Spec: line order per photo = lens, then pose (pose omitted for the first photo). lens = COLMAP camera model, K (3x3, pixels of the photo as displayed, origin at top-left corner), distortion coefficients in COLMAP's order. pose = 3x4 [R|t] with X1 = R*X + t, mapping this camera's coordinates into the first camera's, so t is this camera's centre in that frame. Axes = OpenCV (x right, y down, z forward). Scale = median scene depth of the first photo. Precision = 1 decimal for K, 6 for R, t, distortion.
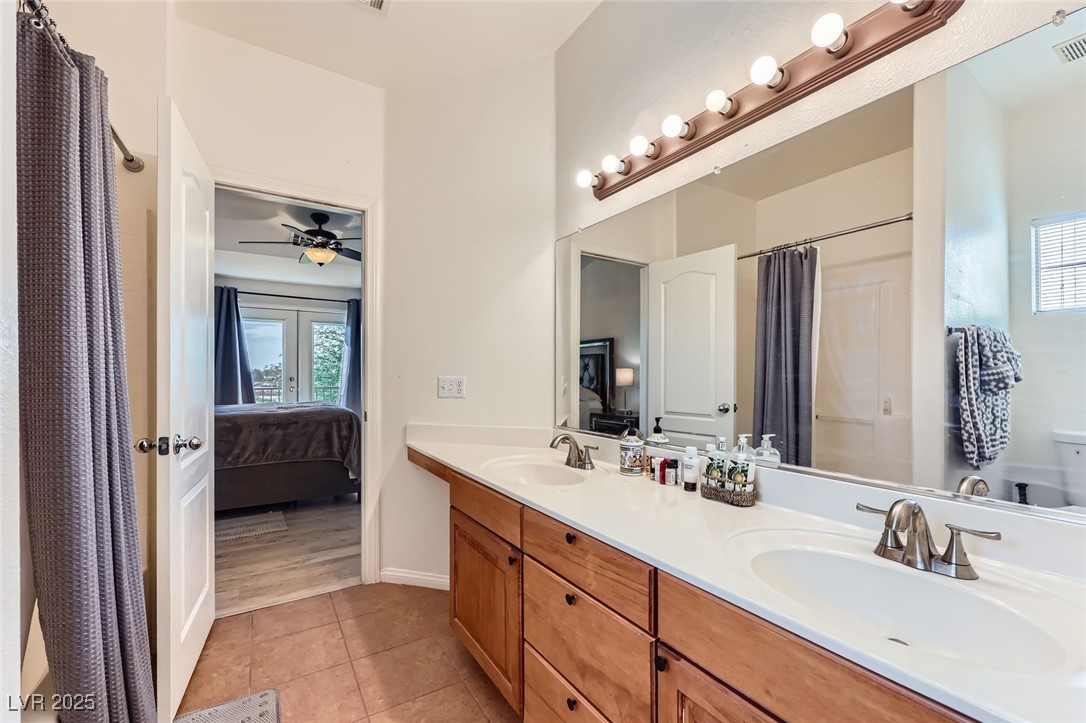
lens RADIAL K [[428.3, 0, 530.2], [0, 428.3, 376.5], [0, 0, 1]] dist [-0.002002, -0.000124]
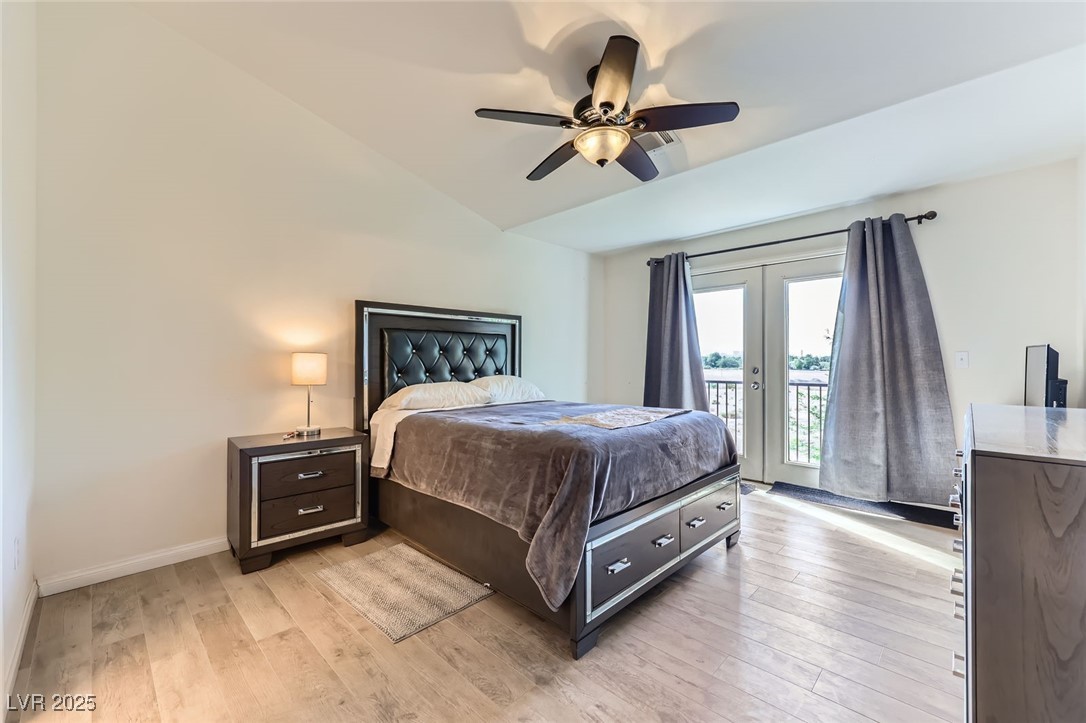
lens RADIAL K [[438.1, 0, 538.4], [0, 438.1, 358.1], [0, 0, 1]] dist [-0.001872, -0.000041]
pose [[0.234401, -0.009474, -0.972094, 0.033731], [-0.001097, 0.999949, -0.010010, -0.009187], [0.972139, 0.003412, 0.234379, 0.773137]]
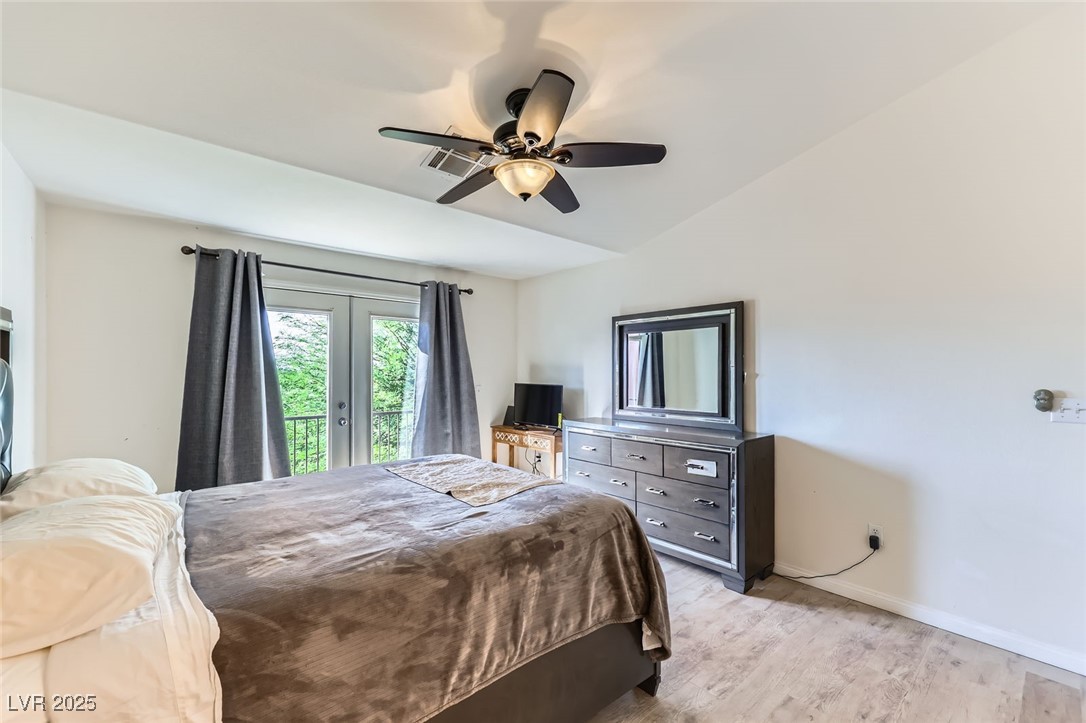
lens RADIAL K [[445.0, 0, 544.3], [0, 445.0, 369.5], [0, 0, 1]] dist [-0.000725, 0.000013]
pose [[0.989917, -0.000938, 0.141646, -0.532397], [0.003037, 0.999889, -0.014603, -0.054092], [-0.141616, 0.014886, 0.989810, 0.473924]]
